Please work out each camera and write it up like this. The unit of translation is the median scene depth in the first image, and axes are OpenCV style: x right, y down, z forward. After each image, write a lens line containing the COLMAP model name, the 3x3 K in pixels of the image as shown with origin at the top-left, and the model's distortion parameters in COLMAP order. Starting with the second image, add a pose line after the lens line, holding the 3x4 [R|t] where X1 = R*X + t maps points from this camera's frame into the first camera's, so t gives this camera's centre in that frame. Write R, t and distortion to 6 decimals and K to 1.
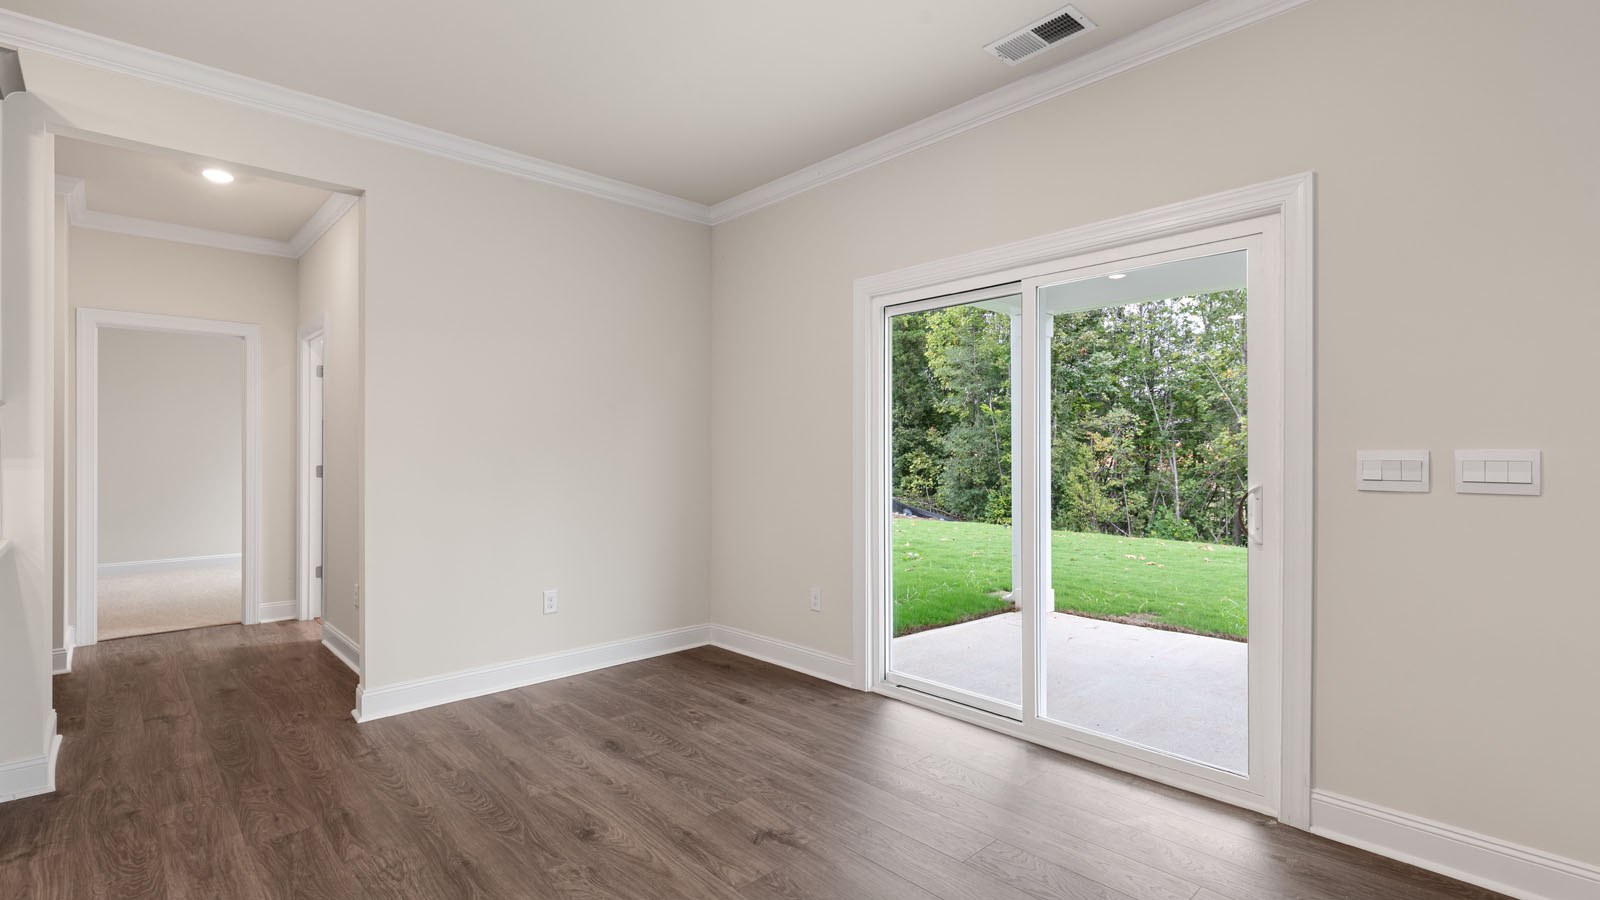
lens RADIAL K [[737.7, 0, 810.3], [0, 737.7, 446.9], [0, 0, 1]] dist [0.001891, 0.000307]
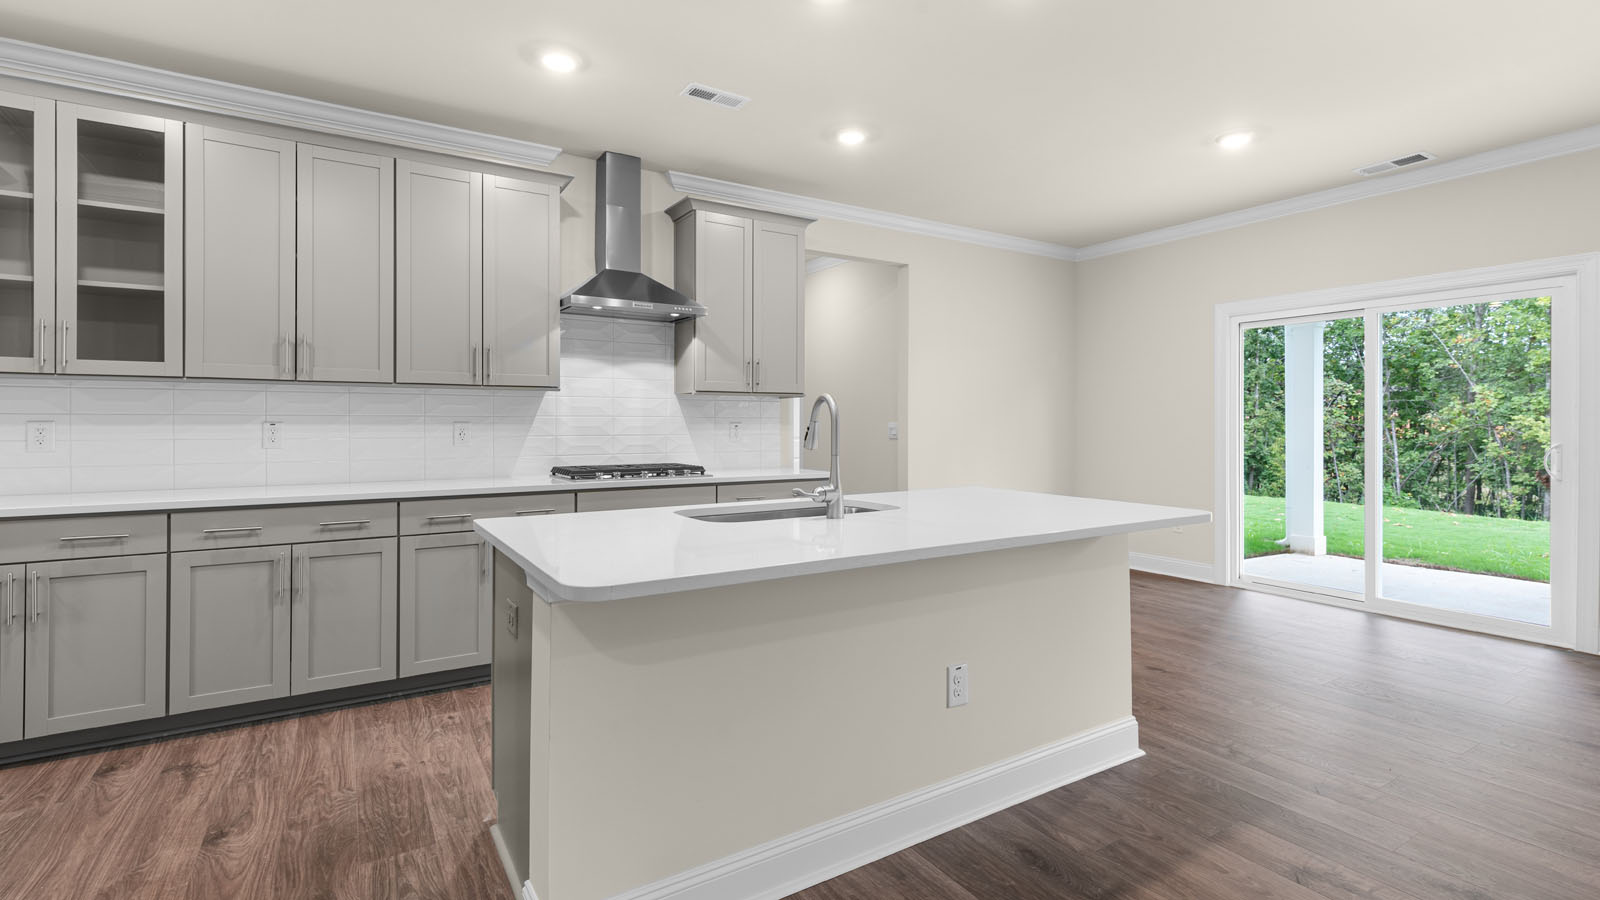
lens RADIAL K [[734.2, 0, 806.7], [0, 734.2, 418.9], [0, 0, 1]] dist [0.001107, -0.000155]
pose [[0.980266, 0.000942, -0.197681, -0.448198], [-0.000252, 0.999994, 0.003513, -0.005432], [0.197683, -0.003394, 0.980260, -0.586345]]
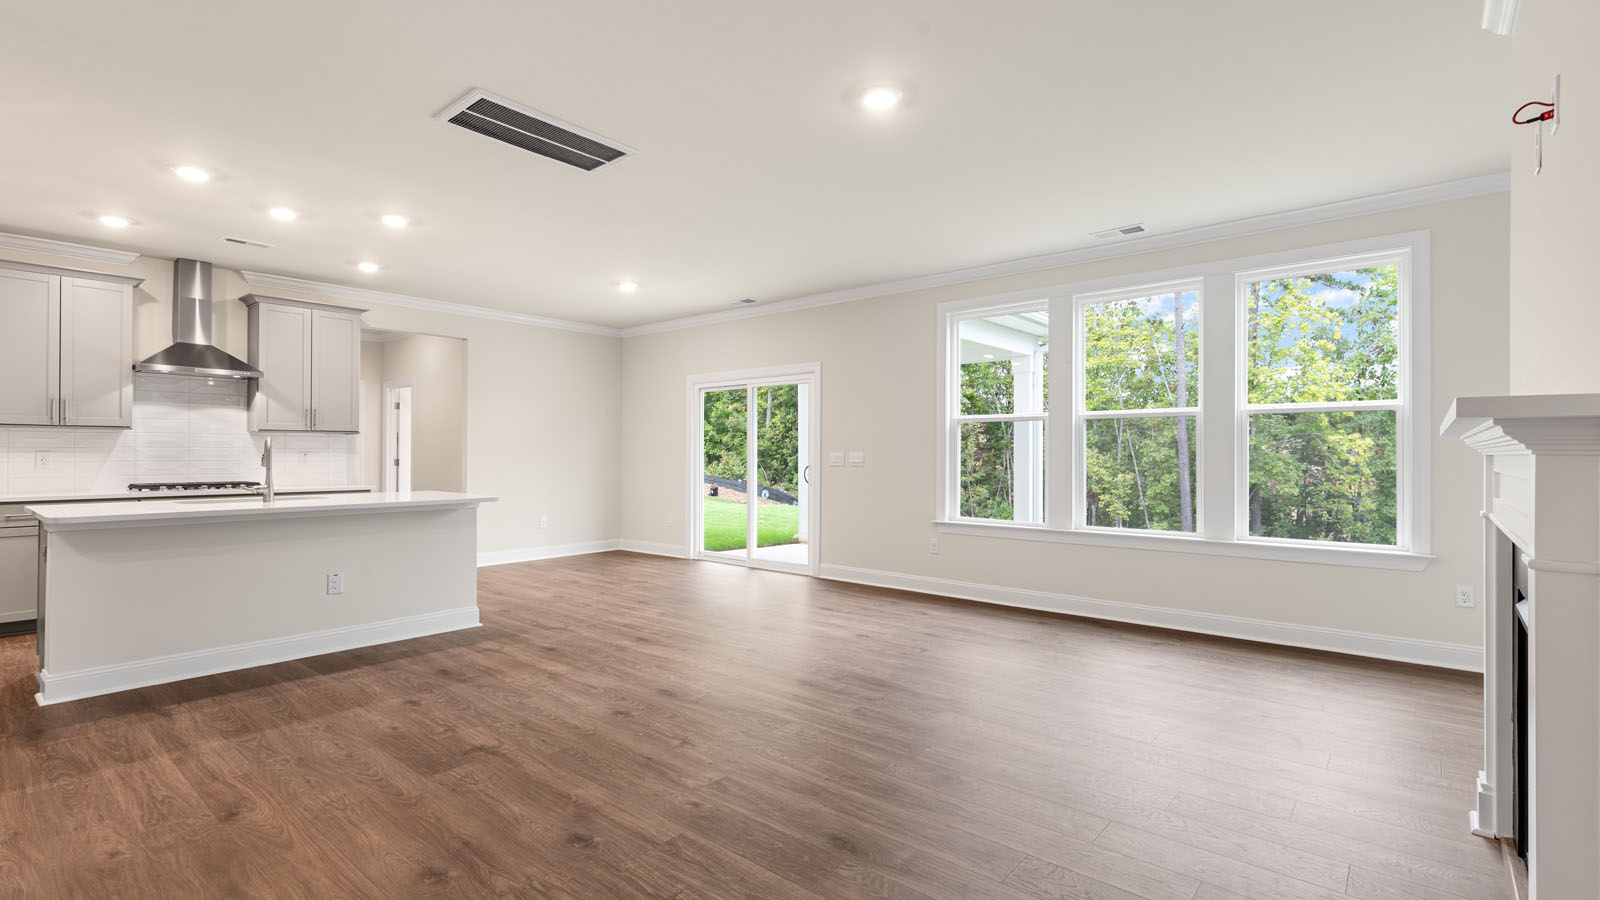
lens RADIAL K [[737.7, 0, 810.3], [0, 737.7, 446.9], [0, 0, 1]] dist [0.001891, 0.000307]
pose [[0.993532, 0.004285, 0.113473, 0.177644], [-0.004258, 0.999991, -0.000485, -0.011315], [-0.113475, -0.000002, 0.993541, -1.251990]]
